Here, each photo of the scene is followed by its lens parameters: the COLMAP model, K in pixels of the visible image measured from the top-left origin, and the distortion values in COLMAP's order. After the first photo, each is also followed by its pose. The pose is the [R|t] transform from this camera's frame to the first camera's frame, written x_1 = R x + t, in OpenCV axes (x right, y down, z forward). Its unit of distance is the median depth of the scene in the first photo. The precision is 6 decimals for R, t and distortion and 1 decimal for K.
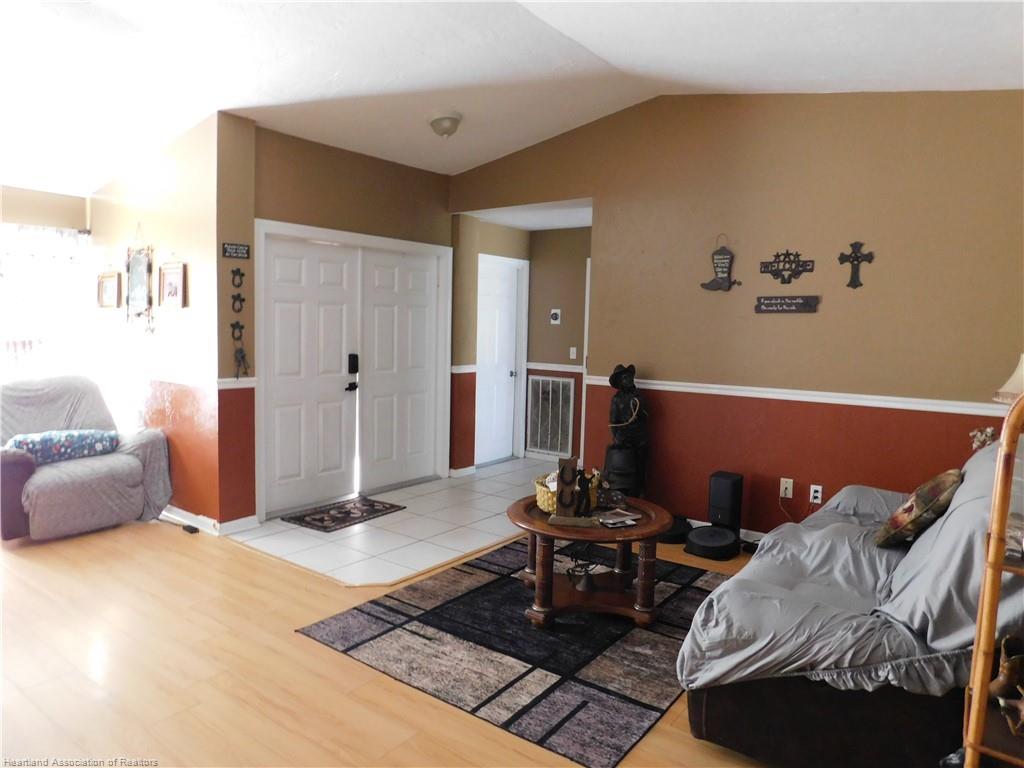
lens RADIAL K [[671.3, 0, 512.3], [0, 671.3, 381.0], [0, 0, 1]] dist [-0.077068, 0.049883]
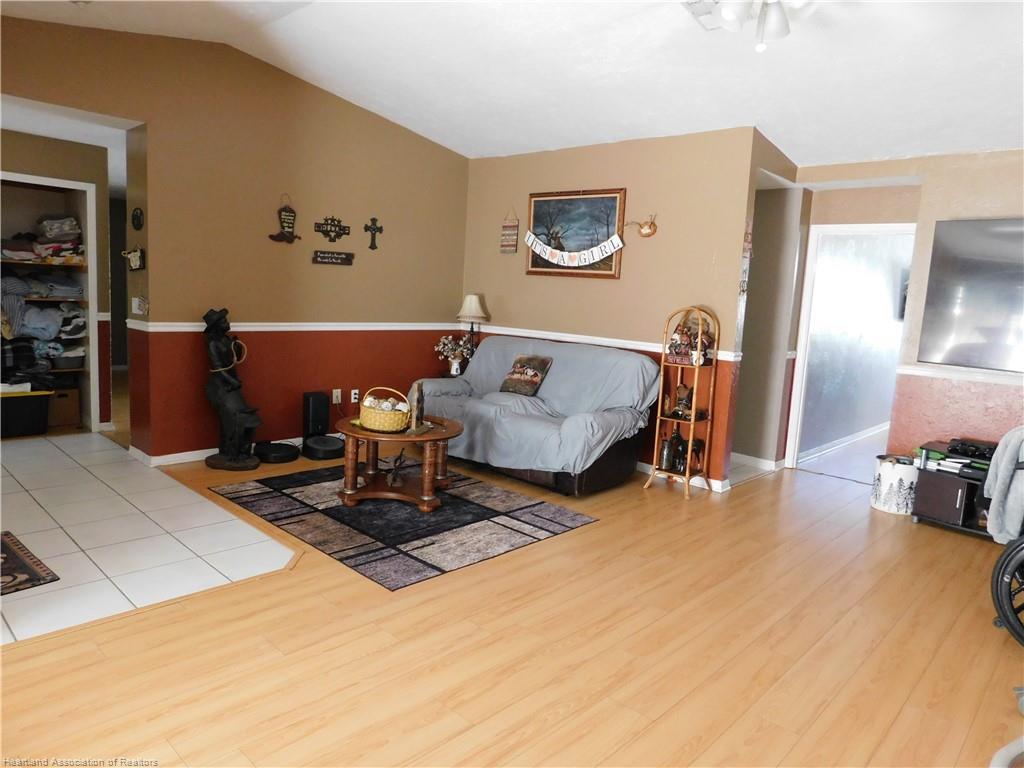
lens RADIAL K [[671.3, 0, 512.3], [0, 671.3, 381.0], [0, 0, 1]] dist [-0.077068, 0.049883]
pose [[0.121905, -0.146066, 0.981735, -0.935150], [0.027020, 0.989234, 0.143827, -0.058231], [-0.992174, 0.008993, 0.124540, 0.516836]]
